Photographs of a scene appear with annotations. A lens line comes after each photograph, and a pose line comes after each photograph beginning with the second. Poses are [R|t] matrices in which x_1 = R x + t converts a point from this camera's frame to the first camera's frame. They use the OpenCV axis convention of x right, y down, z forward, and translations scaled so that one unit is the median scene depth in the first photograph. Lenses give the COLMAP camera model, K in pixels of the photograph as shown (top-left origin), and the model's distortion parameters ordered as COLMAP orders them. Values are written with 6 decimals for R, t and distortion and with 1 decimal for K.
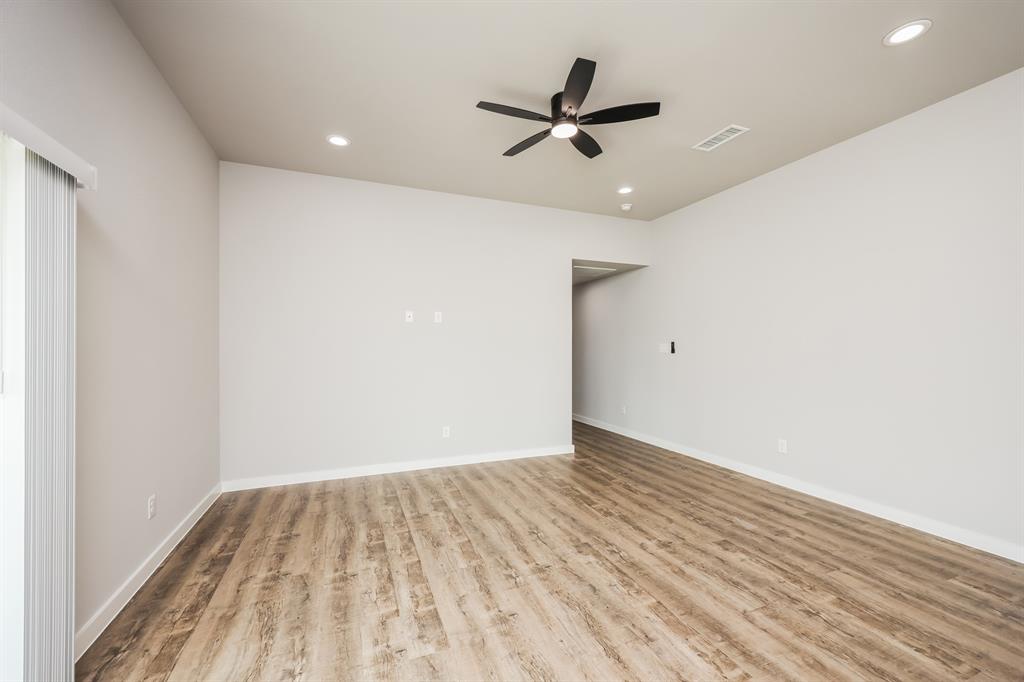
lens RADIAL K [[417.0, 0, 513.8], [0, 417.0, 345.8], [0, 0, 1]] dist [0.009243, -0.000116]
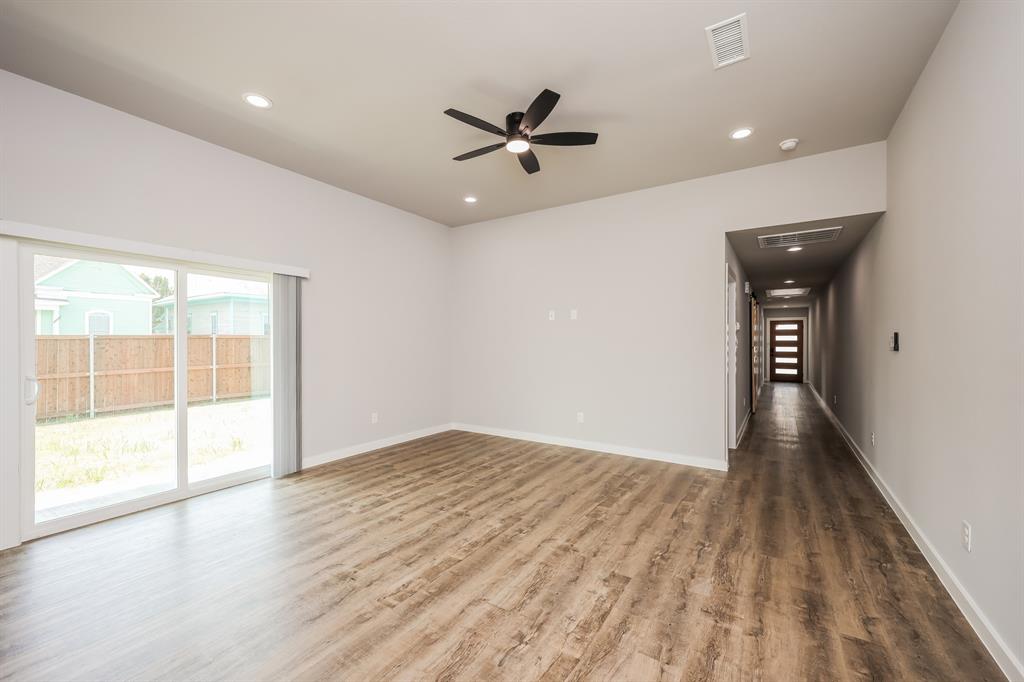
lens RADIAL K [[417.0, 0, 513.8], [0, 417.0, 345.8], [0, 0, 1]] dist [0.009243, -0.000116]
pose [[0.561613, 0.007534, -0.827366, 1.003215], [0.000098, 0.999958, 0.009171, 0.007233], [0.827400, -0.005231, 0.561588, 0.347982]]
